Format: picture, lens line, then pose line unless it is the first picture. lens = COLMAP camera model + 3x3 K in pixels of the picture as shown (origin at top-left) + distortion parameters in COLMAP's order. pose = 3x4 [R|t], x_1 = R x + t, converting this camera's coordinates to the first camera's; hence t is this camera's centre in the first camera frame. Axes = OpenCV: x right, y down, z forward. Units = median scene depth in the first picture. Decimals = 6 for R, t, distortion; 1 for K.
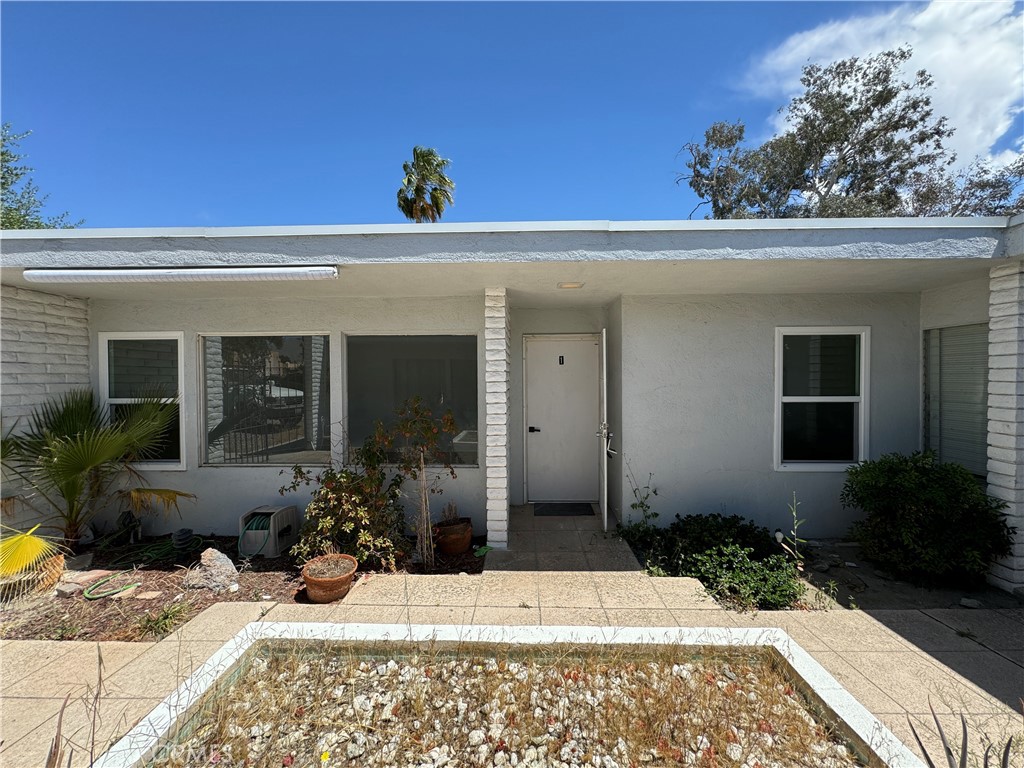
lens RADIAL K [[407.8, 0, 510.2], [0, 407.8, 383.7], [0, 0, 1]] dist [-0.004218, 0.000977]
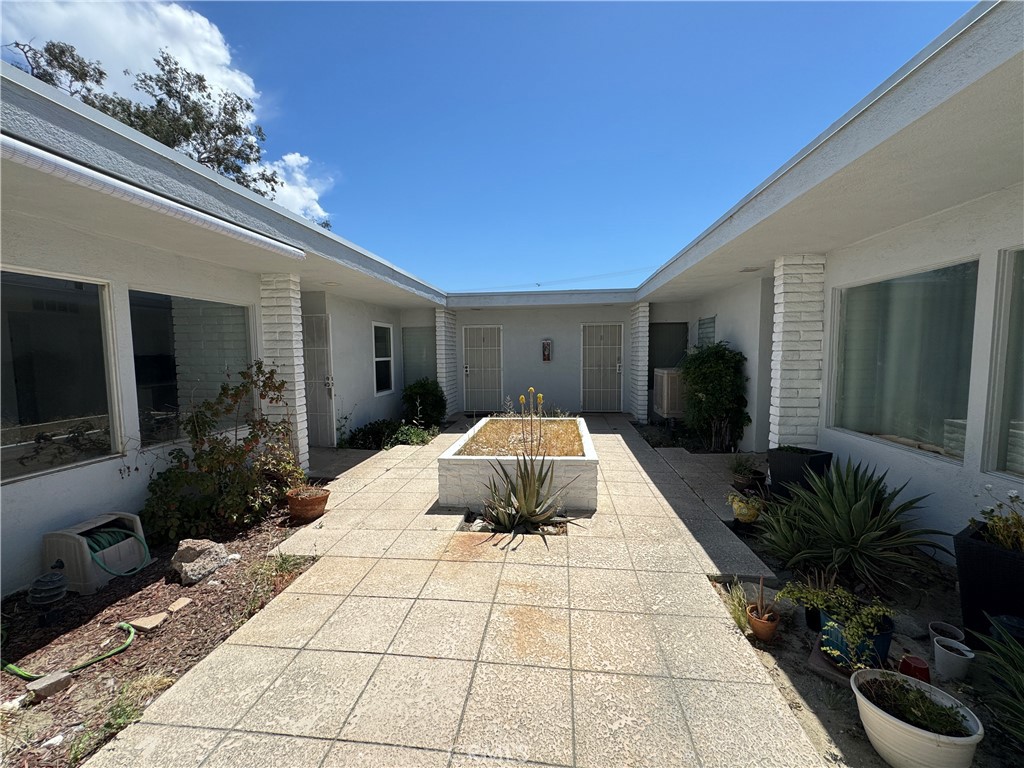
lens RADIAL K [[407.8, 0, 512.8], [0, 407.8, 383.6], [0, 0, 1]] dist [-0.004218, 0.000977]
pose [[0.088988, -0.074550, 0.993239, -1.184835], [0.026941, 0.997010, 0.072420, 0.030084], [-0.995668, 0.020315, 0.090730, 0.187439]]
